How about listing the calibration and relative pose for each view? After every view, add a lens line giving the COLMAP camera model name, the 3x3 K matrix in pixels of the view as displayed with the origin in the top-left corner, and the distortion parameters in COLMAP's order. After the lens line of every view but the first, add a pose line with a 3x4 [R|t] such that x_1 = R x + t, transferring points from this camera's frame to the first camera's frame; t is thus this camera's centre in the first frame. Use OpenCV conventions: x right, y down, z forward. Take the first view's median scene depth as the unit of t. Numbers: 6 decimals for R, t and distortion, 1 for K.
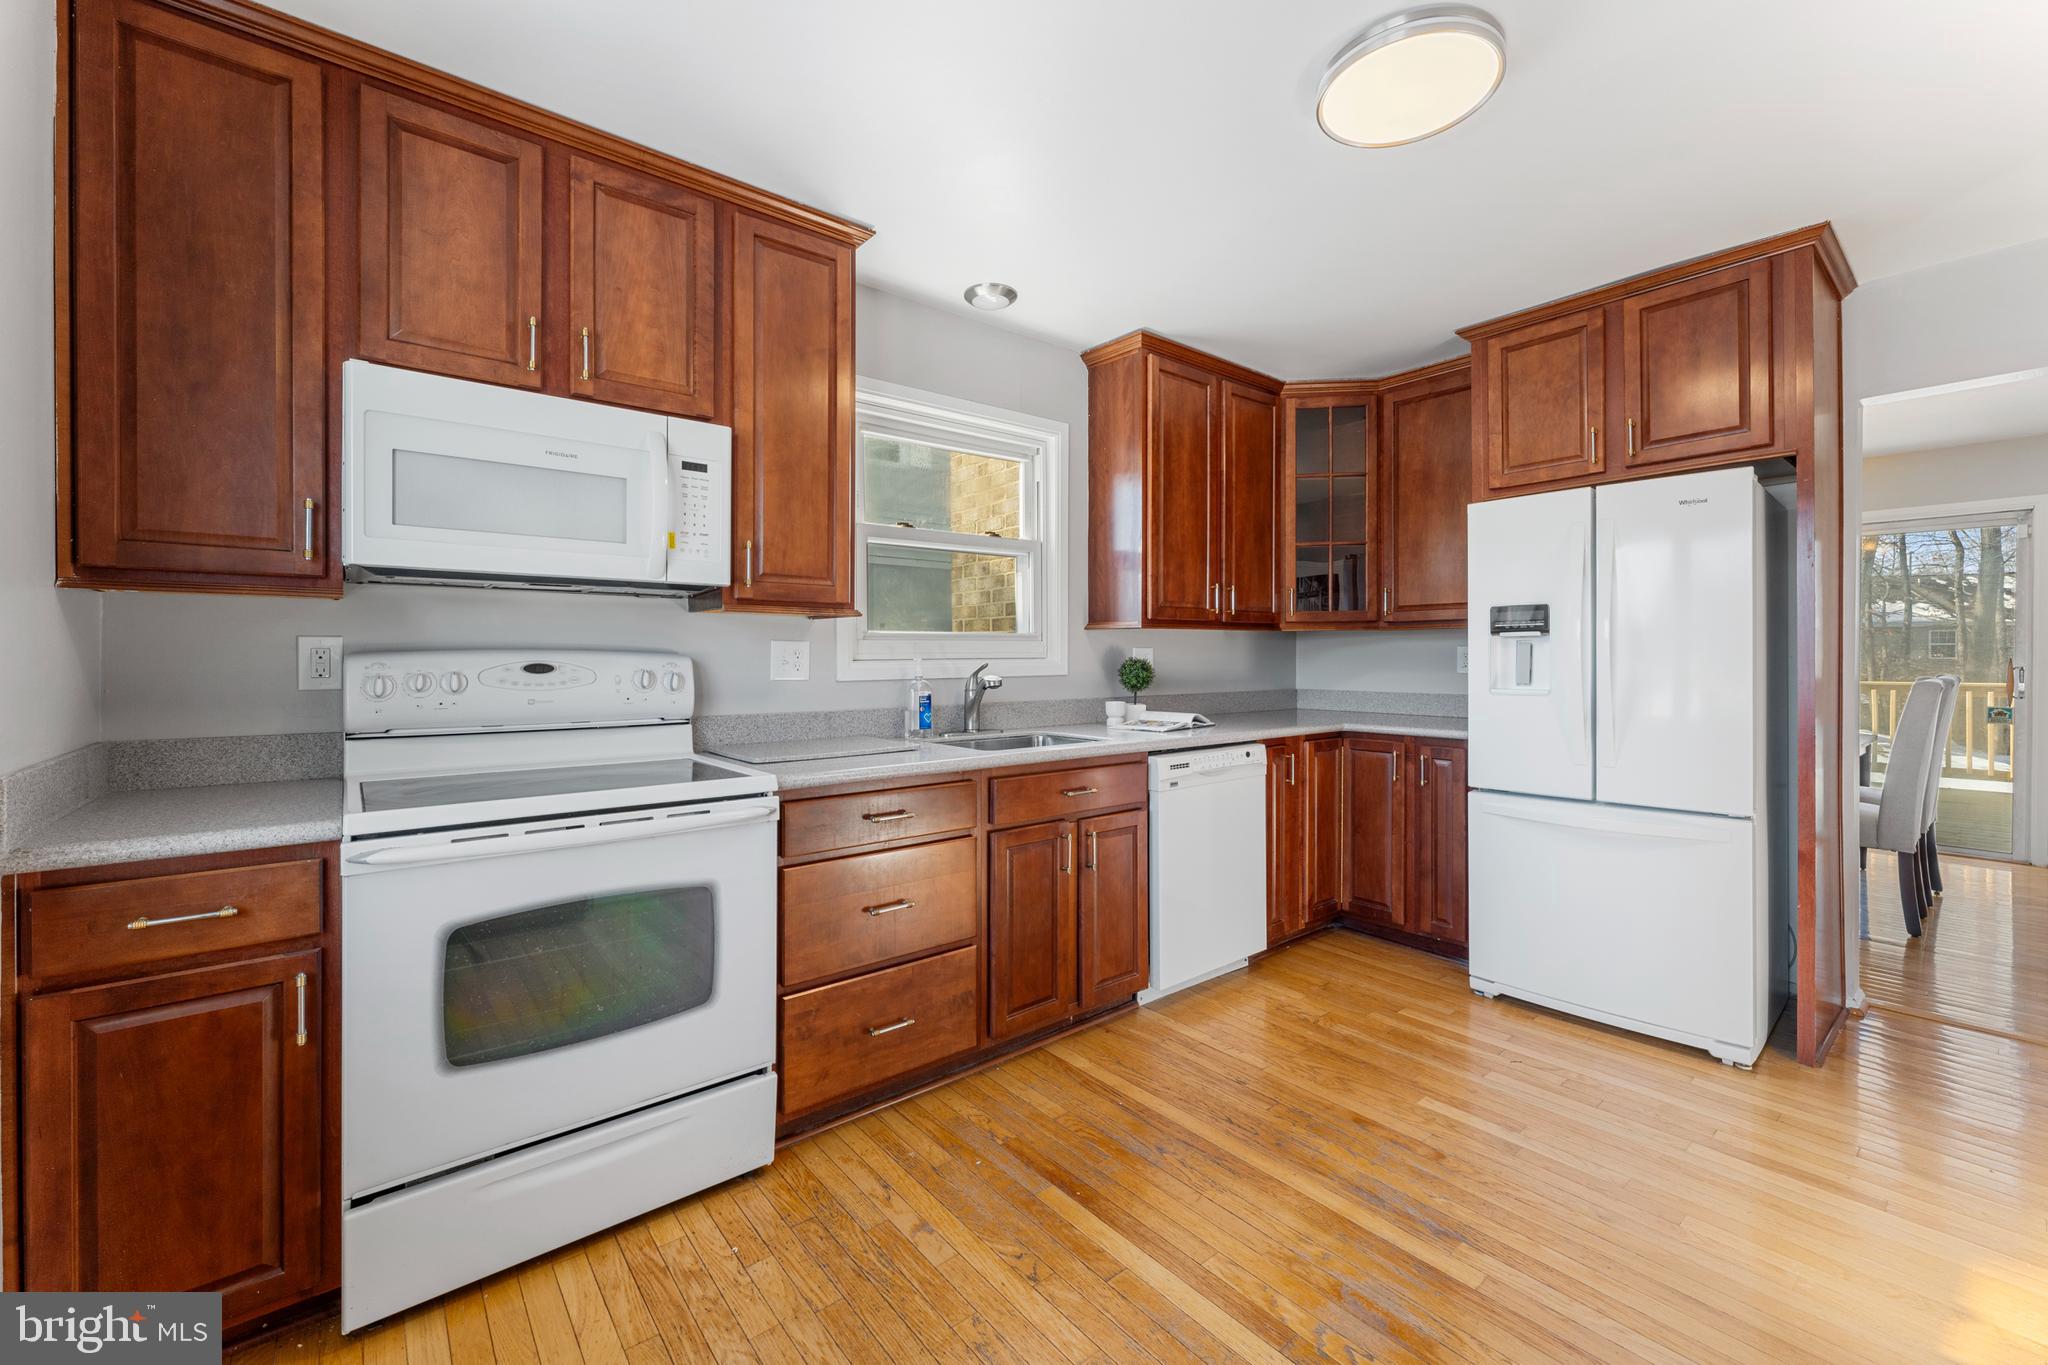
lens RADIAL K [[828.9, 0, 1032.2], [0, 828.9, 680.3], [0, 0, 1]] dist [0.001036, 0.000121]
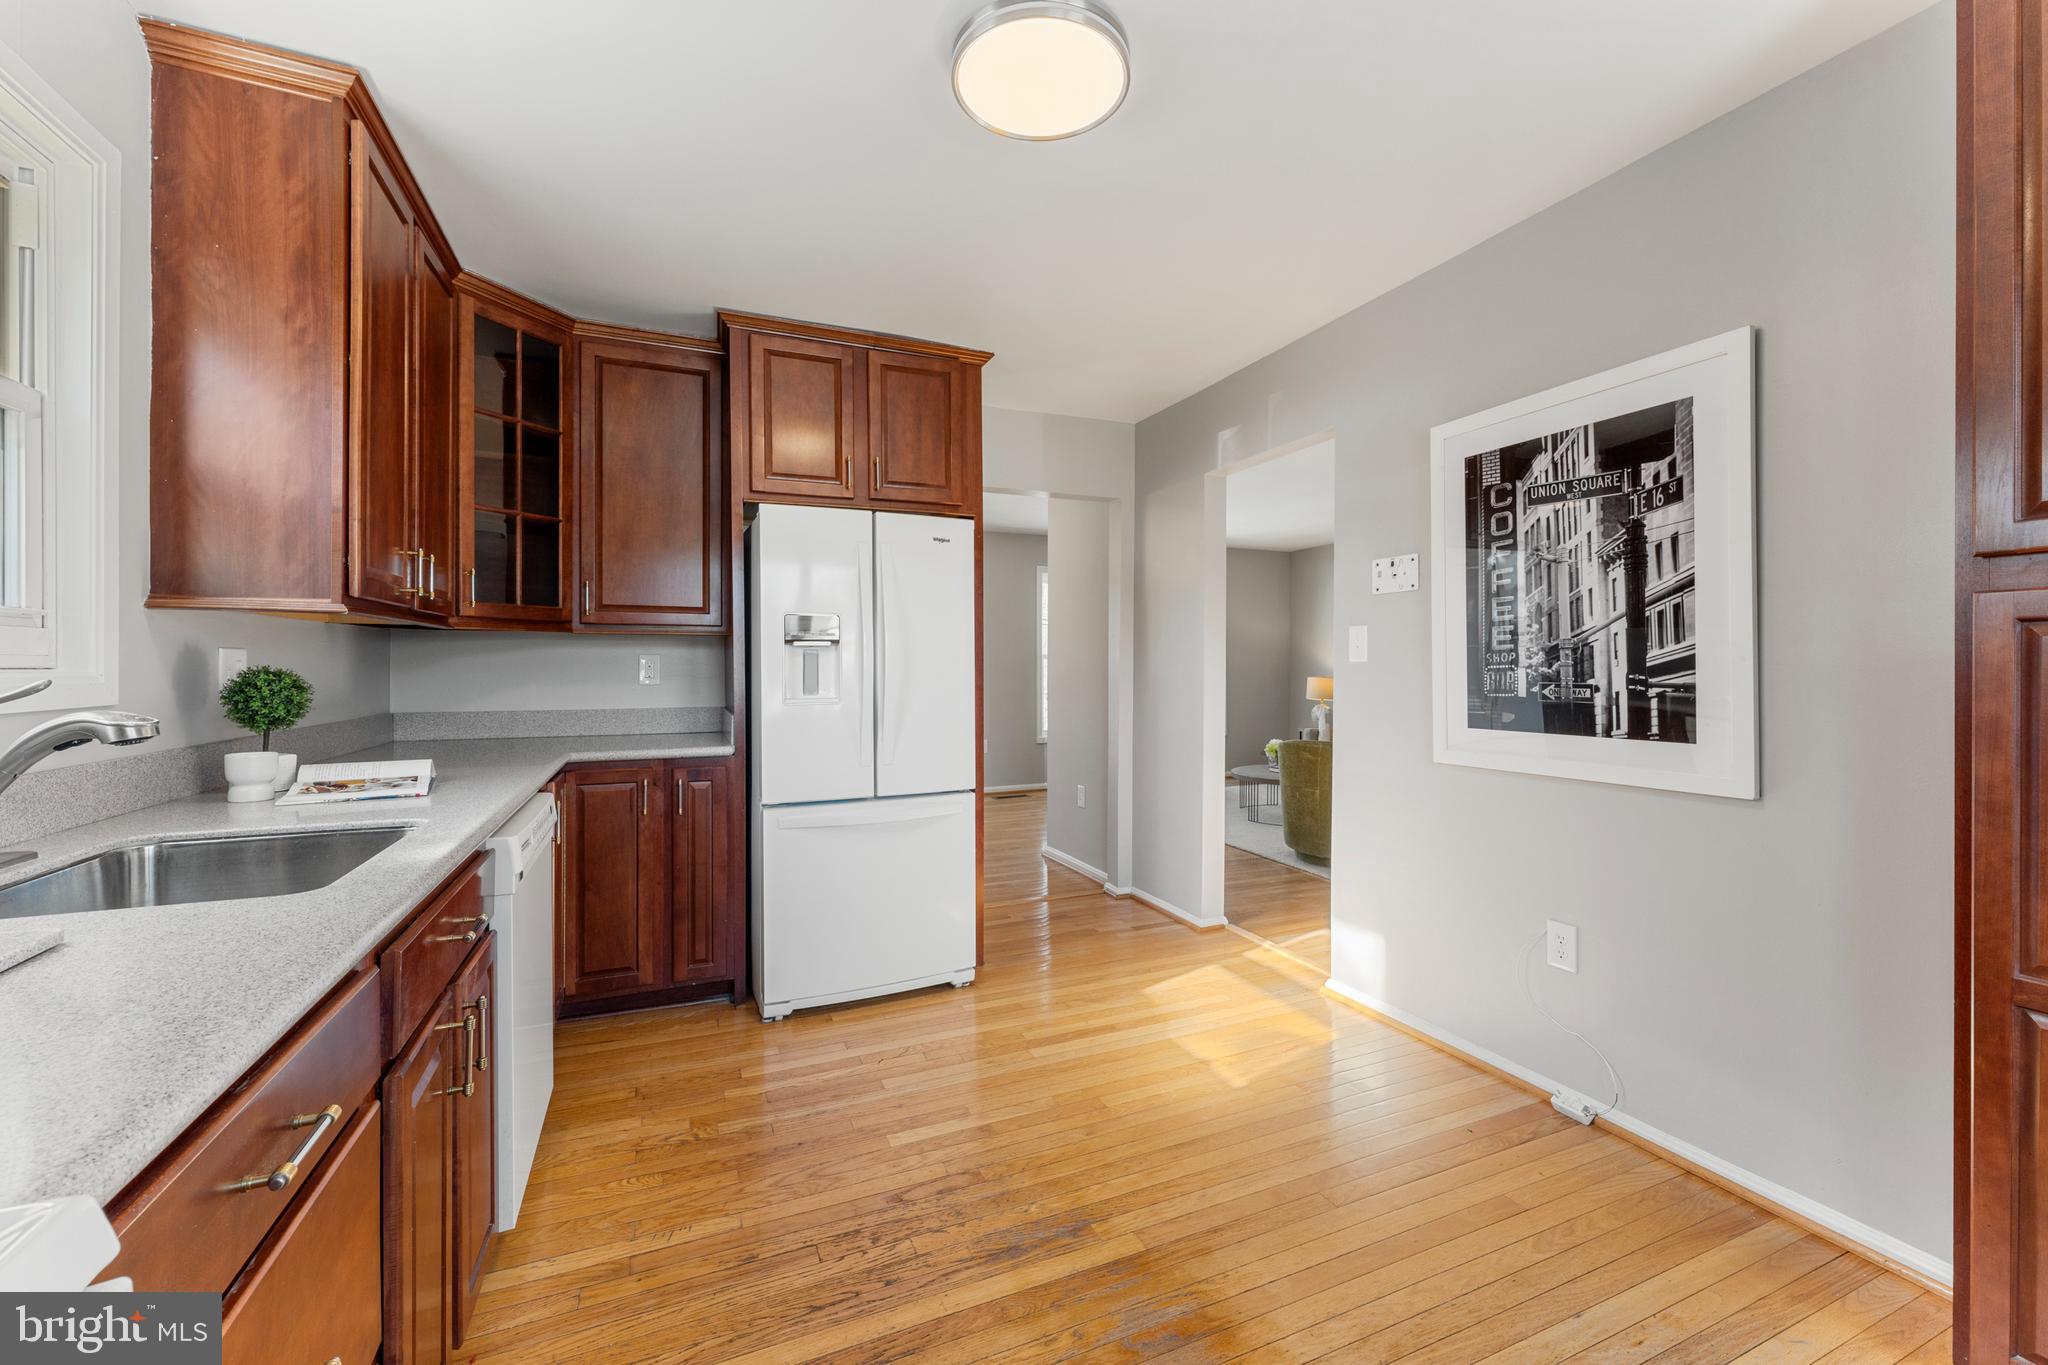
lens RADIAL K [[828.9, 0, 1032.2], [0, 828.9, 680.3], [0, 0, 1]] dist [0.001036, 0.000121]
pose [[0.276564, -0.013205, 0.960905, -0.298415], [0.026805, 0.999623, 0.006022, -0.009697], [-0.960622, 0.024091, 0.276814, 0.460058]]
